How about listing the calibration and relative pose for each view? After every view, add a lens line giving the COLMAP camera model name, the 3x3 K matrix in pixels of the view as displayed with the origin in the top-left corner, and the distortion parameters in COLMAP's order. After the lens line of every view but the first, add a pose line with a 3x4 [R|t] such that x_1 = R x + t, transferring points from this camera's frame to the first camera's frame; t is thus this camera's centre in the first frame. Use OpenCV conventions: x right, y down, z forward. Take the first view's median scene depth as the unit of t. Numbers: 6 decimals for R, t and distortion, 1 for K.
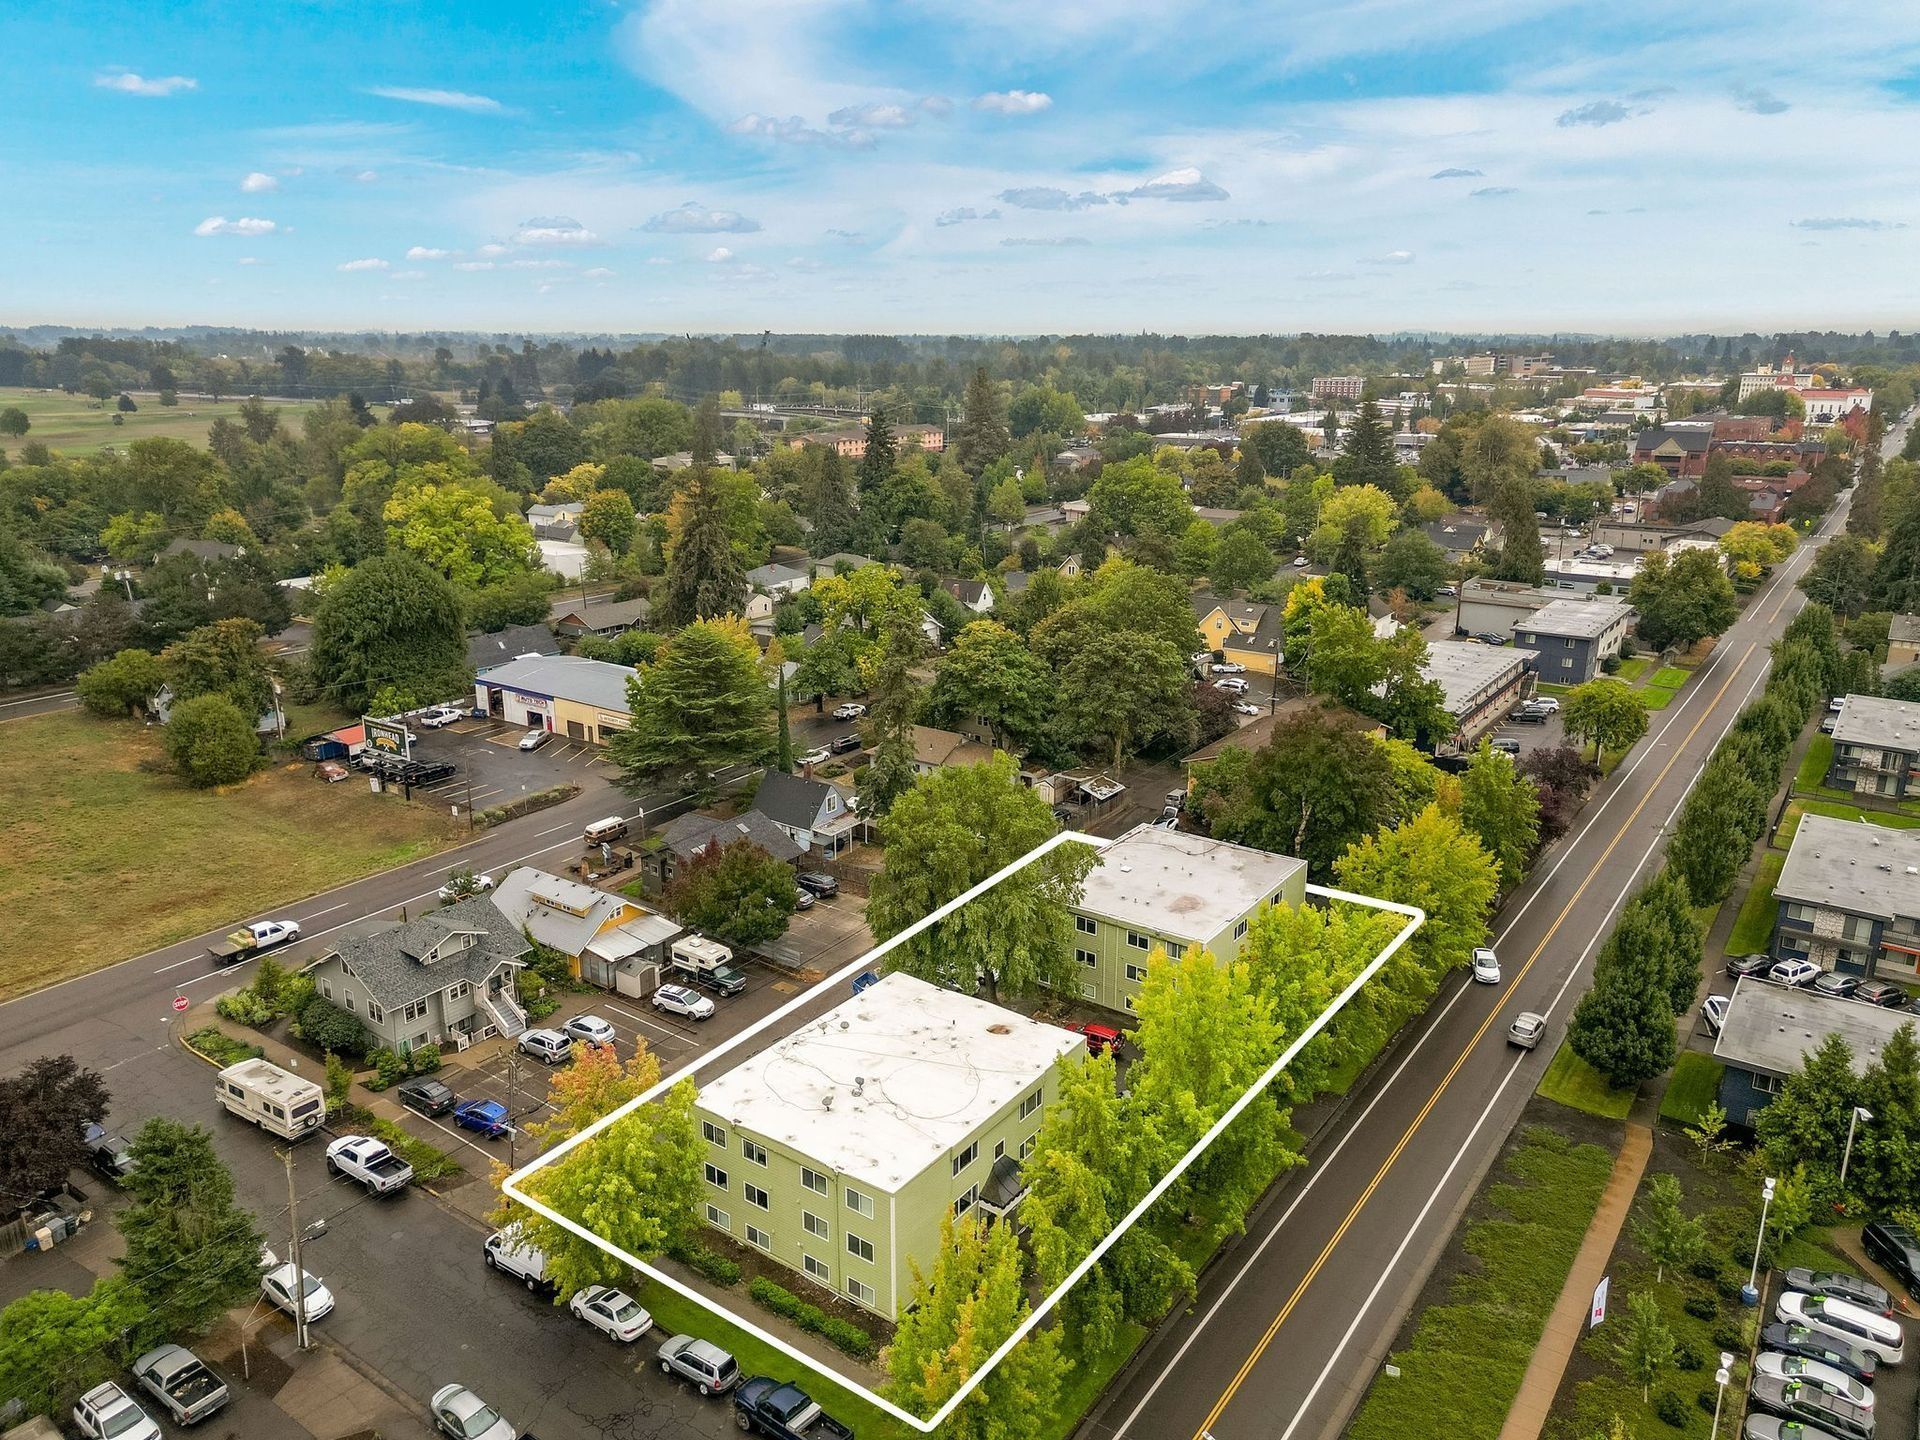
lens RADIAL K [[1342.5, 0, 960.0], [0, 1342.5, 720.0], [0, 0, 1]] dist [0.091366, -0.089749]
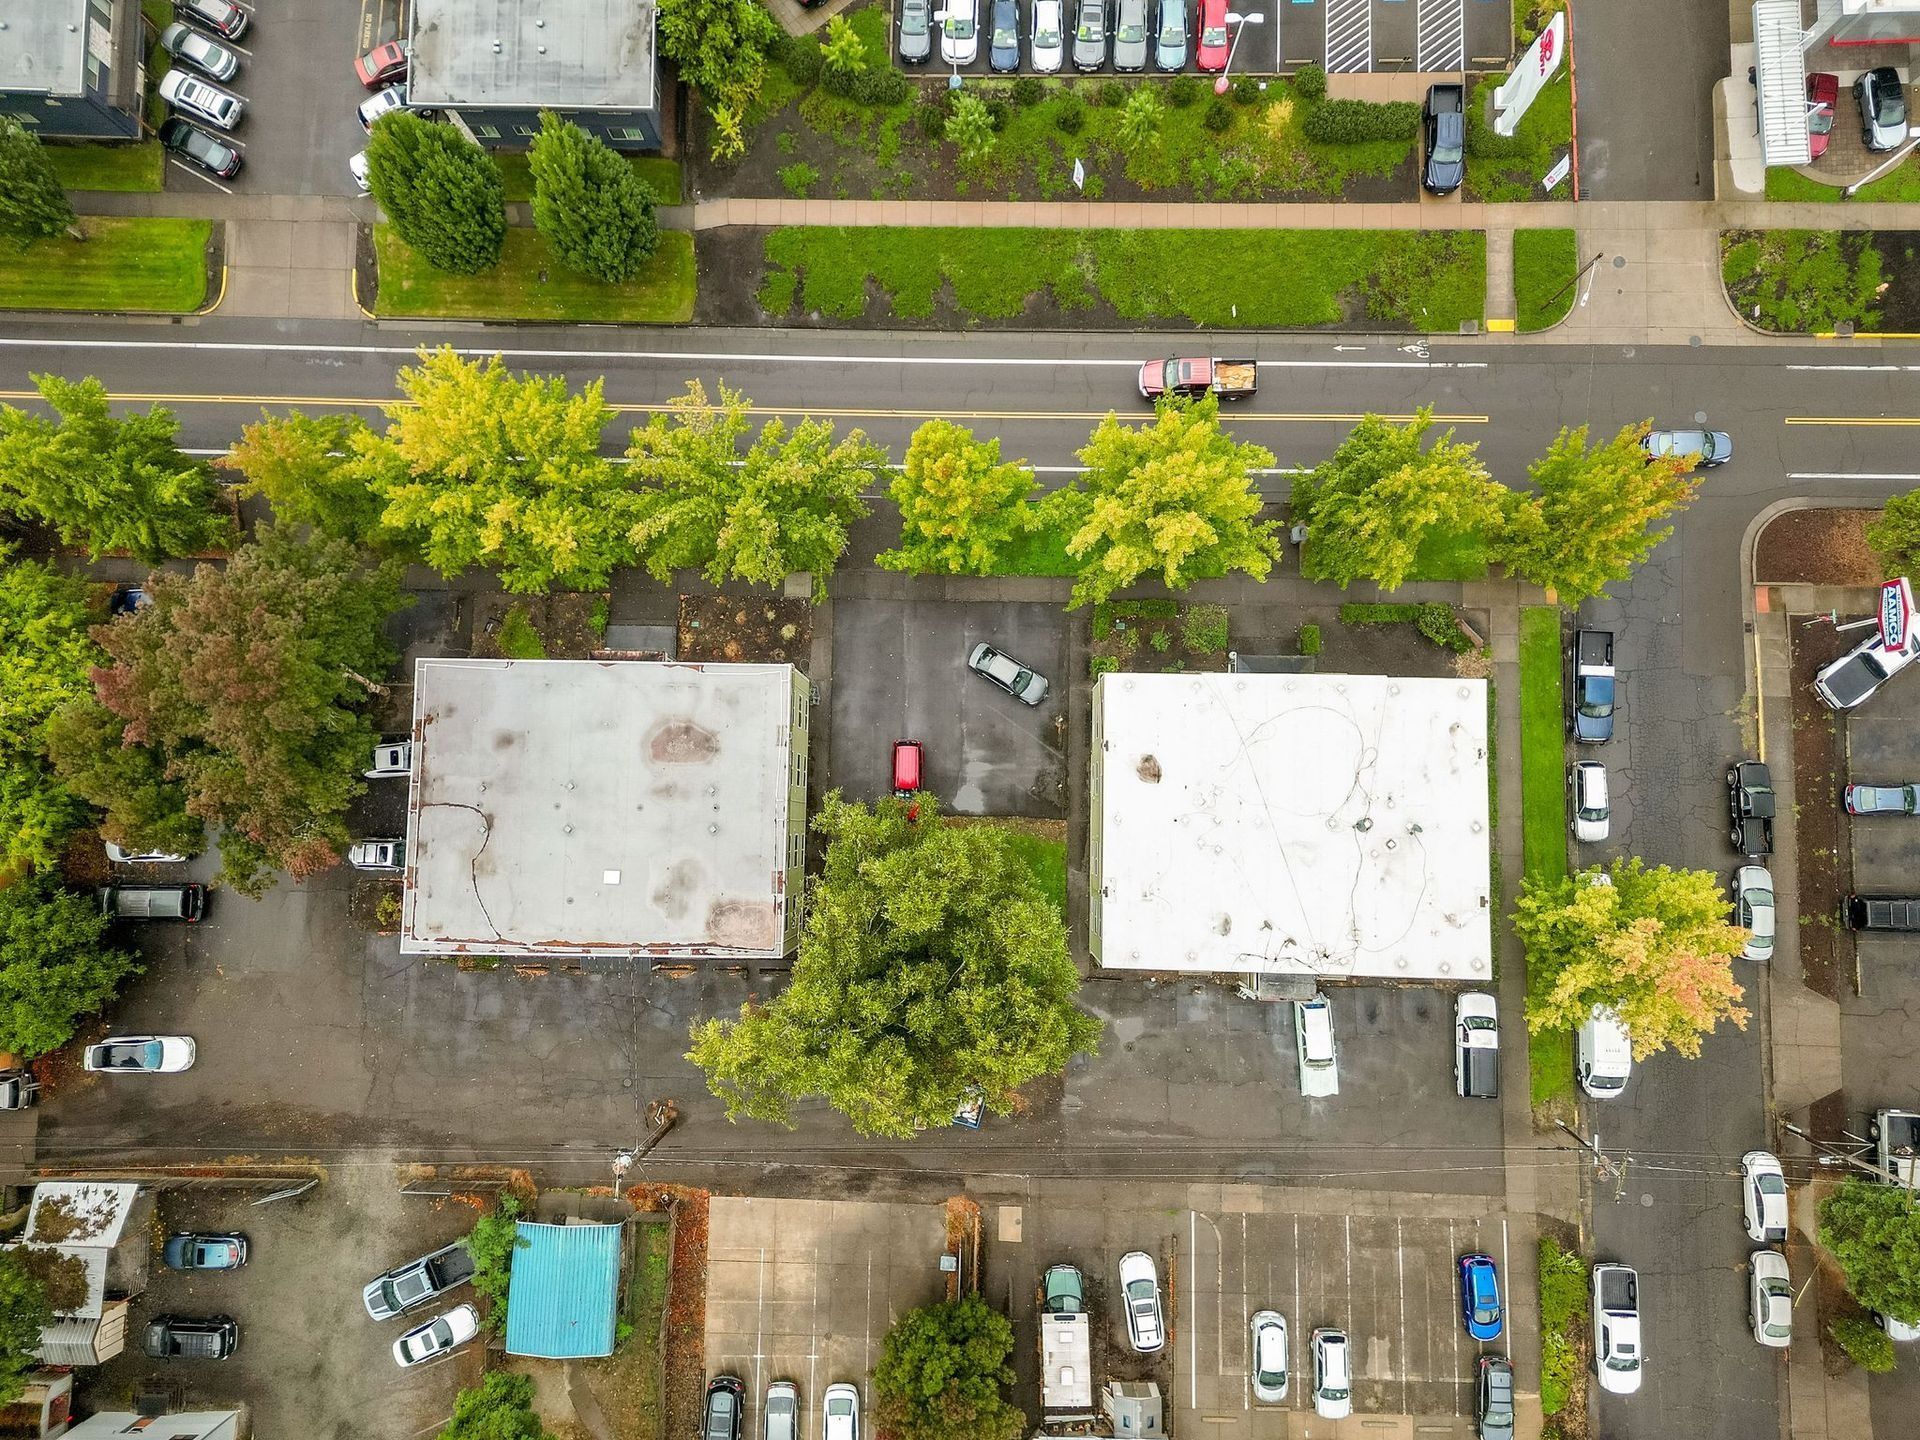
lens RADIAL K [[1342.5, 0, 960.0], [0, 1342.5, 720.0], [0, 0, 1]] dist [0.091366, -0.089749]
pose [[-0.571454, -0.816791, 0.079327, 0.041183], [0.241999, -0.075362, 0.967345, -0.458066], [-0.784140, 0.571991, 0.240729, 0.685960]]
